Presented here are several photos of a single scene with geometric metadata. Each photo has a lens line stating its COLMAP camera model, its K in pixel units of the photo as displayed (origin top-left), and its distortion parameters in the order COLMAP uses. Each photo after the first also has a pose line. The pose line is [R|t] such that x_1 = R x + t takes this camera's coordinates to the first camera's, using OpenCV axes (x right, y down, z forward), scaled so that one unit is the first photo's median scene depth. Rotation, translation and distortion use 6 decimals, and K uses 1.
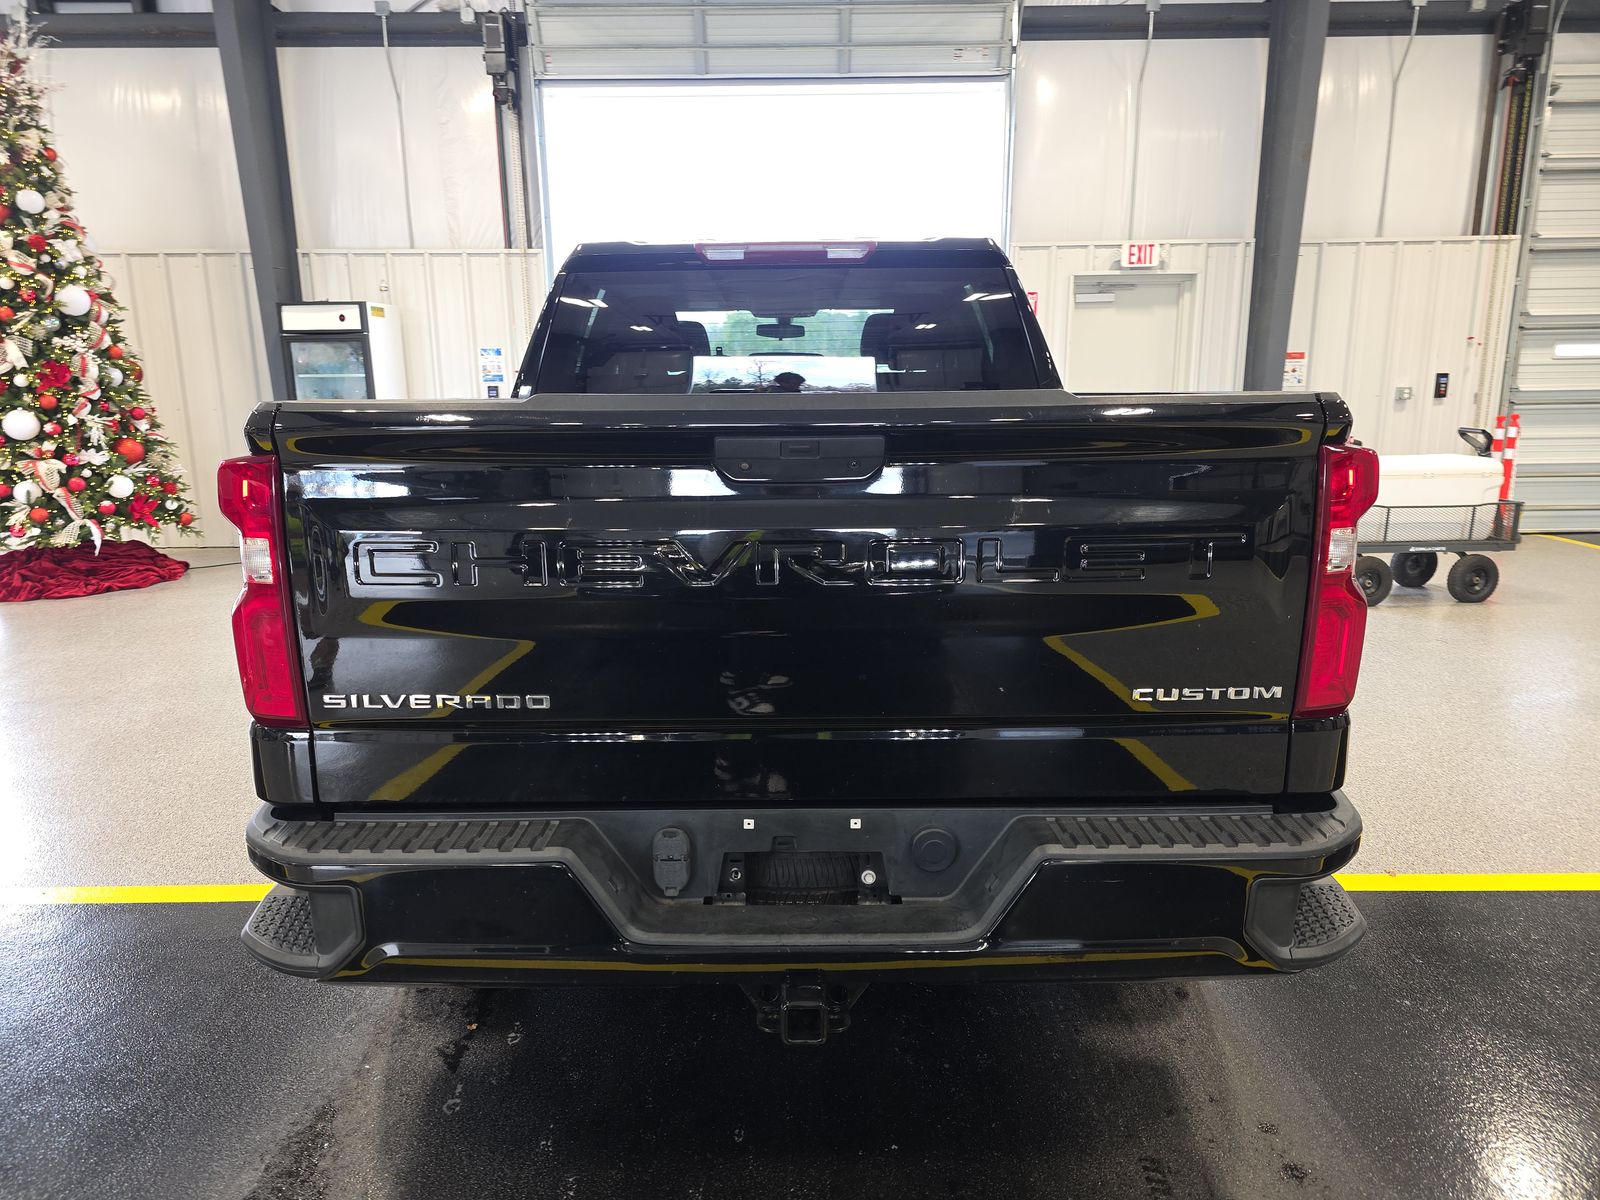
lens RADIAL K [[1062.6, 0, 800.0], [0, 1062.6, 600.0], [0, 0, 1]] dist [0.033337, -0.037809]
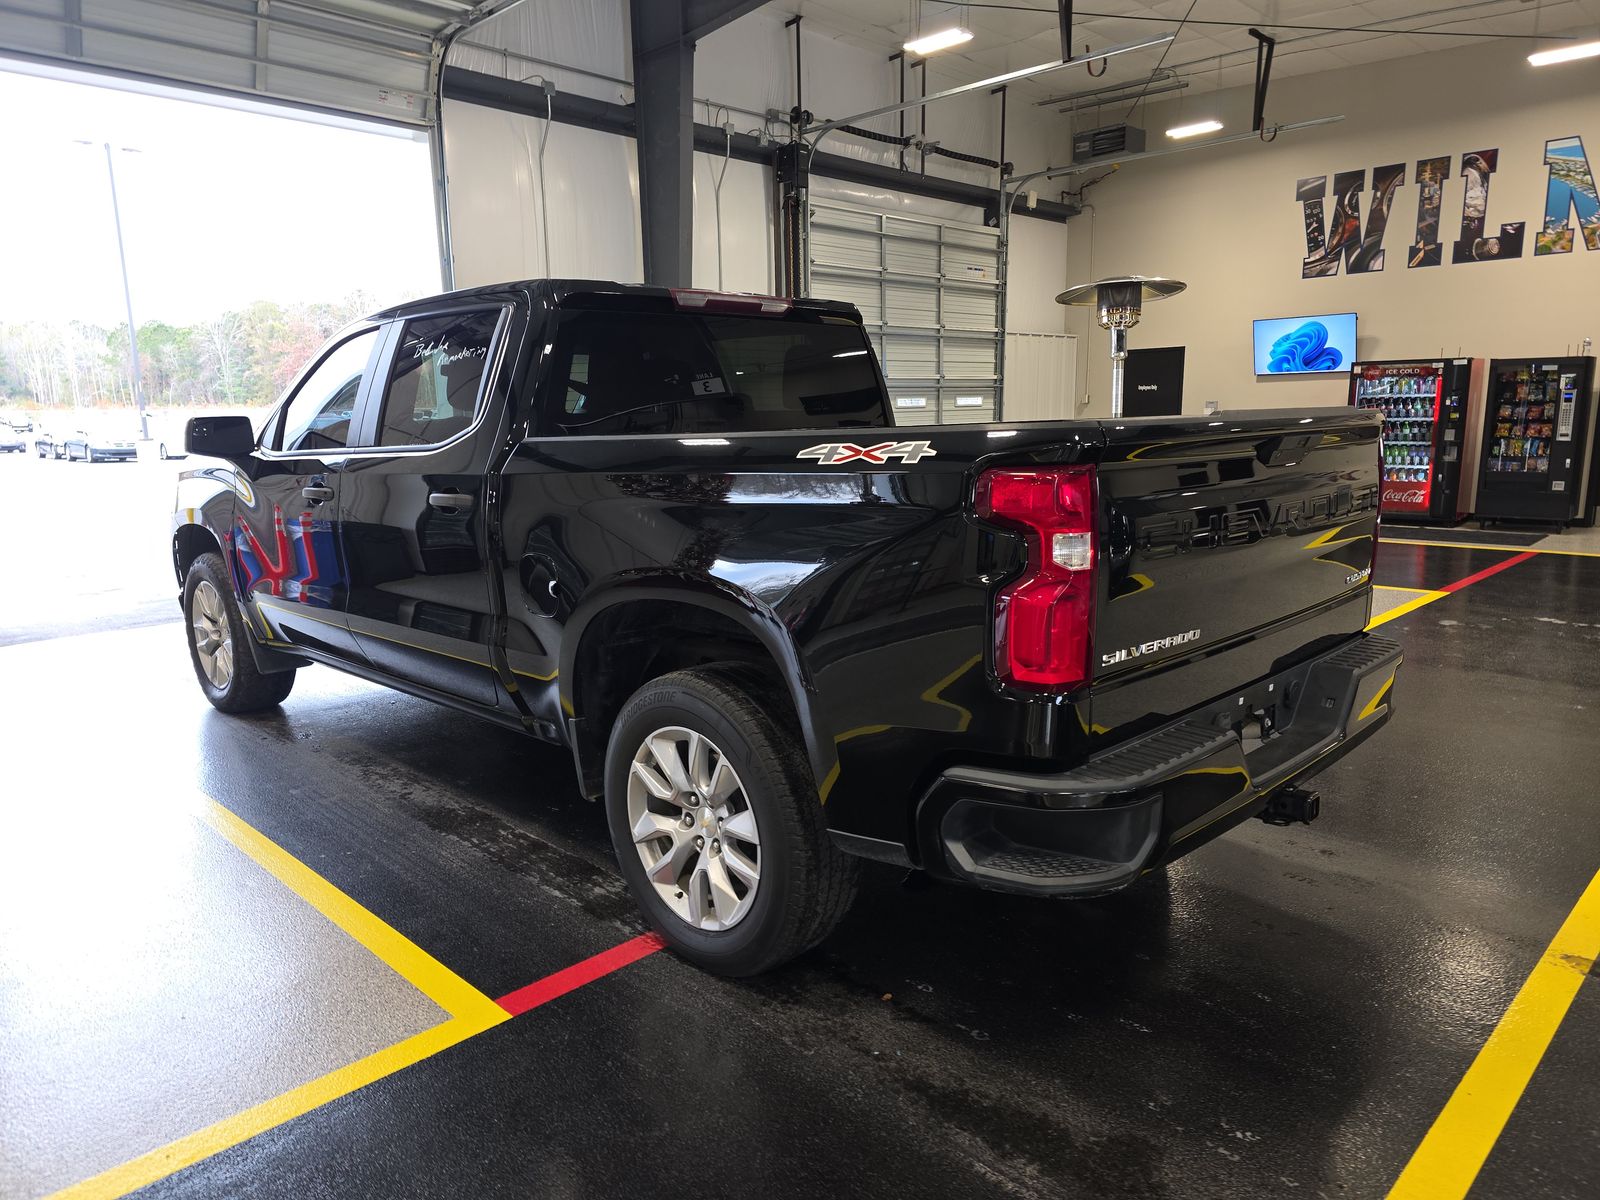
lens RADIAL K [[1062.6, 0, 800.0], [0, 1062.6, 600.0], [0, 0, 1]] dist [0.033337, -0.037809]
pose [[0.702489, -0.119506, 0.701589, -0.331489], [0.149965, 0.988523, 0.018223, -0.011588], [-0.695715, 0.092413, 0.712348, 0.072970]]
